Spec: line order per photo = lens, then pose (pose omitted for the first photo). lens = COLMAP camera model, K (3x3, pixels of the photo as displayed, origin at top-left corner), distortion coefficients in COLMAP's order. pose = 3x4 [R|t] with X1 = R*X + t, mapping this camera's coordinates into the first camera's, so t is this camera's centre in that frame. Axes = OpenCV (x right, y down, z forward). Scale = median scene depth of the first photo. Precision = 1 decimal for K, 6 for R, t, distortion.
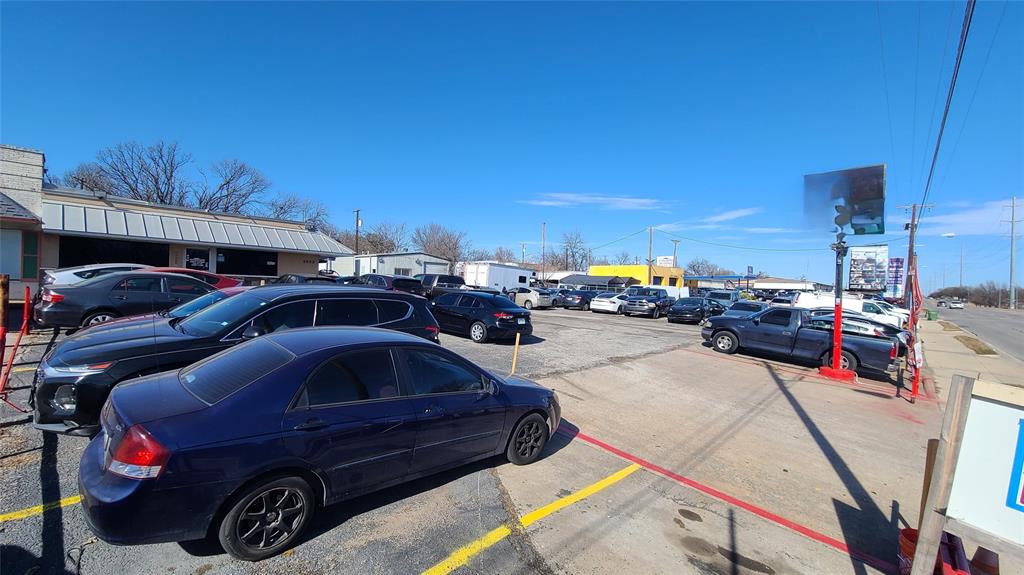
lens RADIAL K [[414.1, 0, 512.0], [0, 414.1, 287.5], [0, 0, 1]] dist [0.001091, -0.004045]
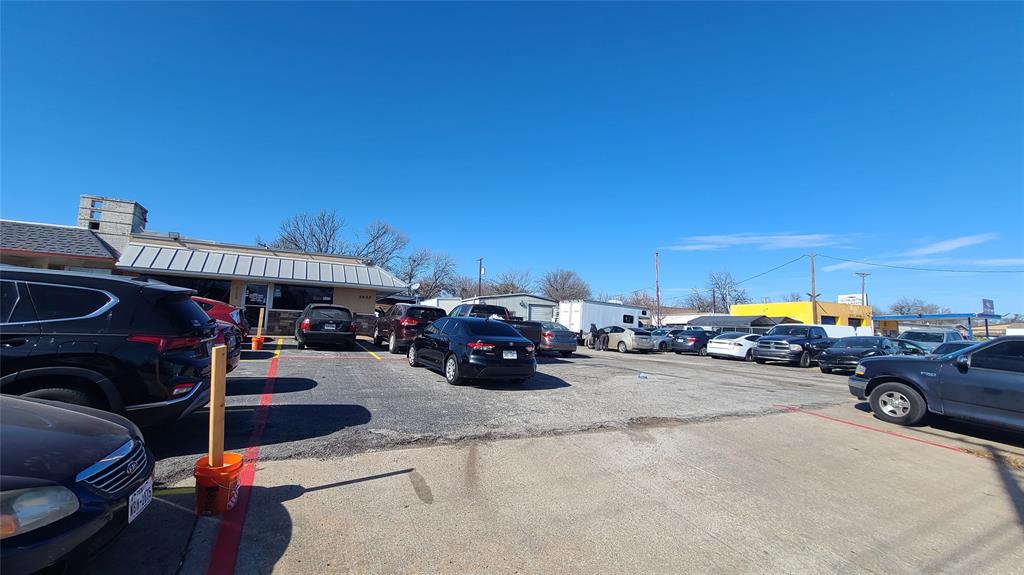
lens RADIAL K [[414.1, 0, 512.0], [0, 414.1, 287.5], [0, 0, 1]] dist [0.001091, -0.004045]
pose [[0.939922, -0.040911, -0.338928, 0.117858], [-0.000301, 0.992694, -0.120659, 0.023973], [0.341388, 0.113512, 0.933043, 0.156004]]
